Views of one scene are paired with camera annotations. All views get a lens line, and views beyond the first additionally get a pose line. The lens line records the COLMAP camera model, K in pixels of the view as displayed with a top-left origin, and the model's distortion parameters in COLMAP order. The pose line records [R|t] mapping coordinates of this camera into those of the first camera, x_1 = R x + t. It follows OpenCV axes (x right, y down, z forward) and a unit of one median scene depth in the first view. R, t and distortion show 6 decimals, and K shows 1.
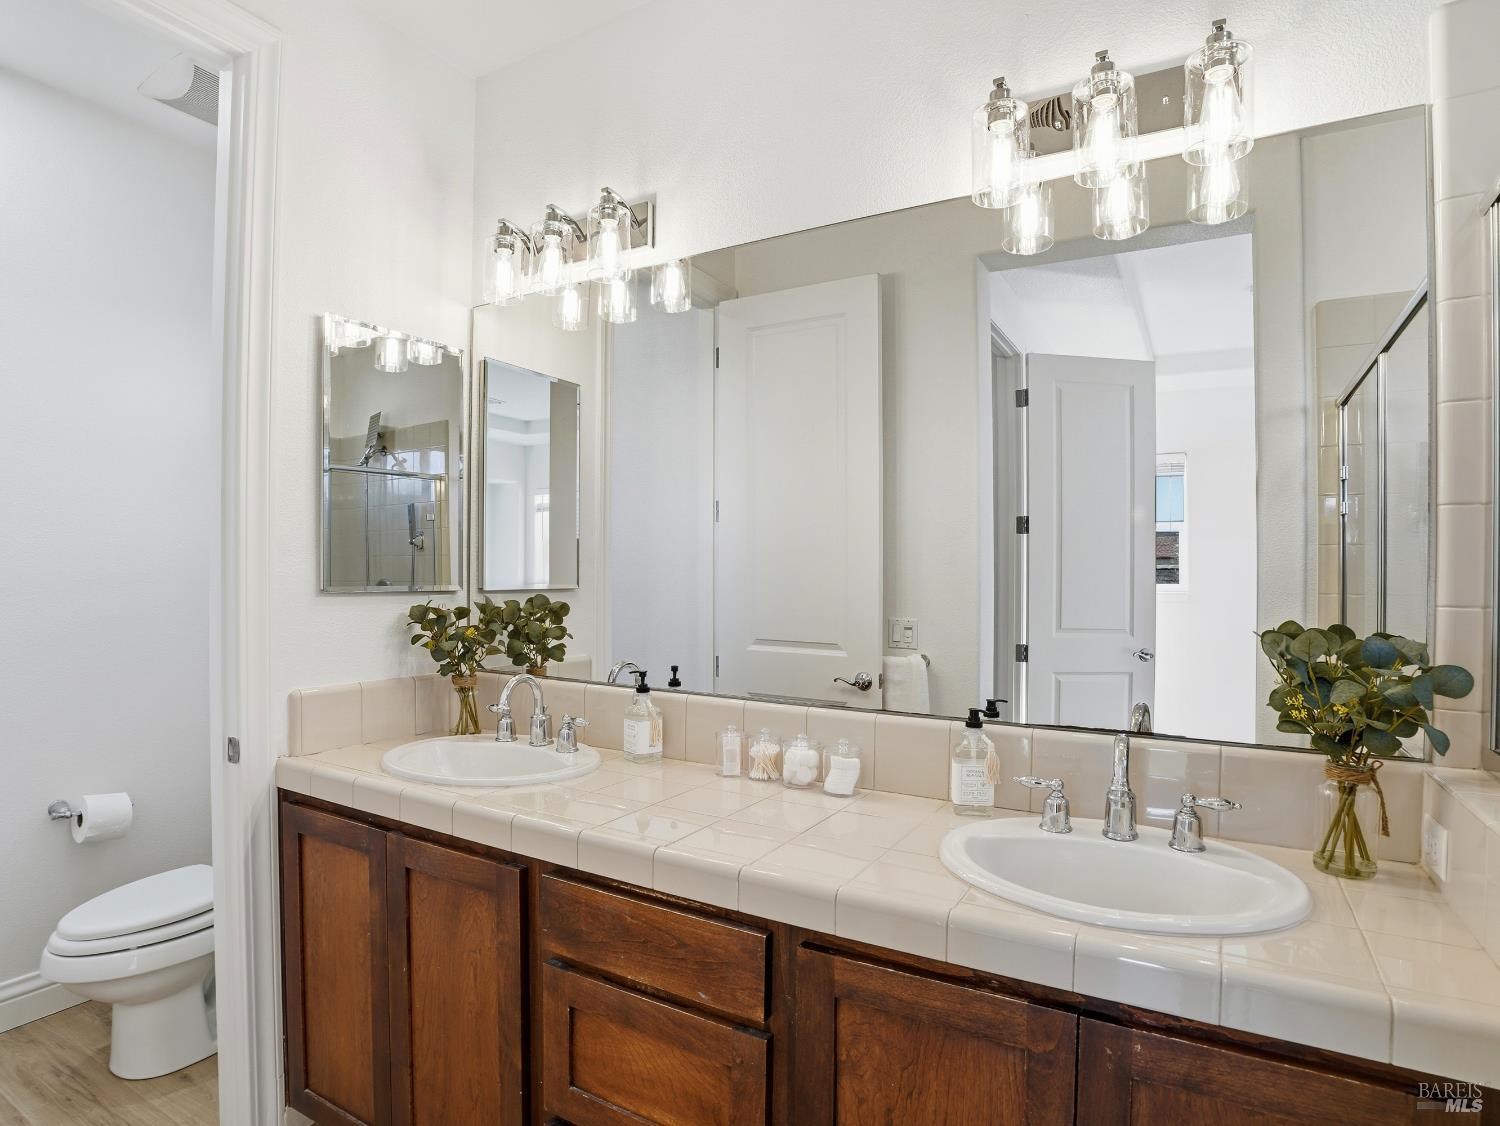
lens RADIAL K [[809.6, 0, 744.2], [0, 809.6, 575.6], [0, 0, 1]] dist [-0.074698, 0.019315]
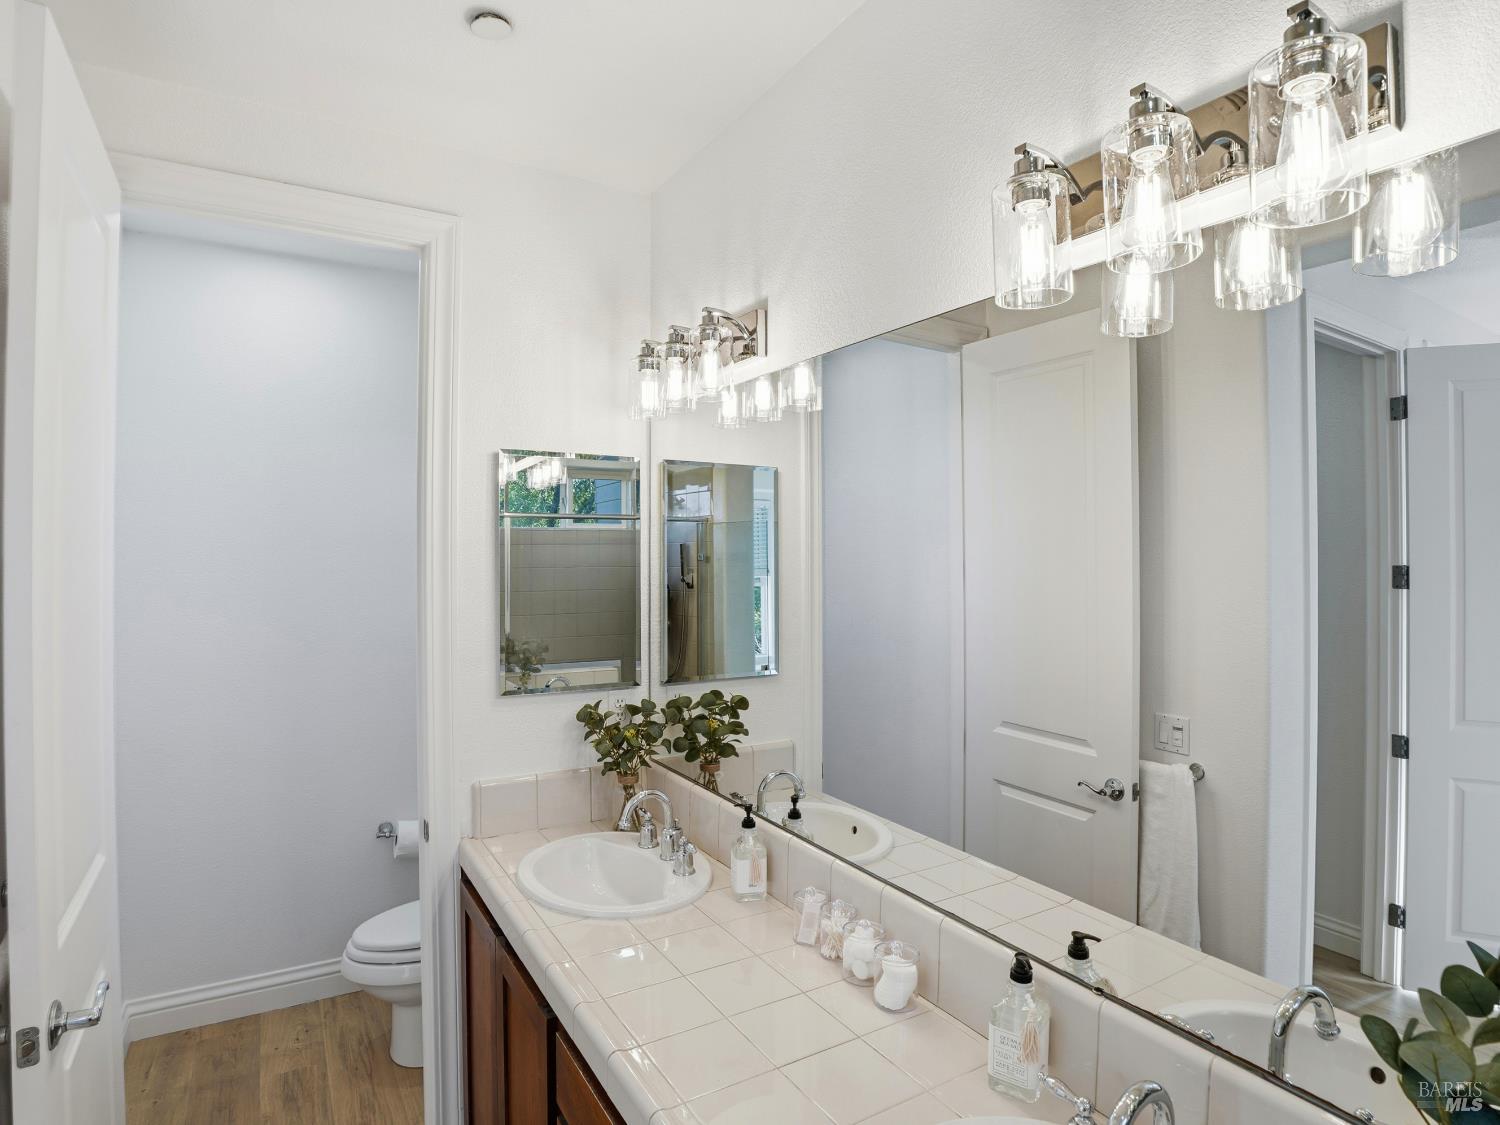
lens RADIAL K [[809.3, 0, 754.2], [0, 809.3, 551.6], [0, 0, 1]] dist [-0.076134, 0.027845]
pose [[0.884695, -0.009090, -0.466081, 0.281924], [0.002081, 0.999877, -0.015550, -0.144085], [0.466165, 0.012787, 0.884605, 0.130884]]
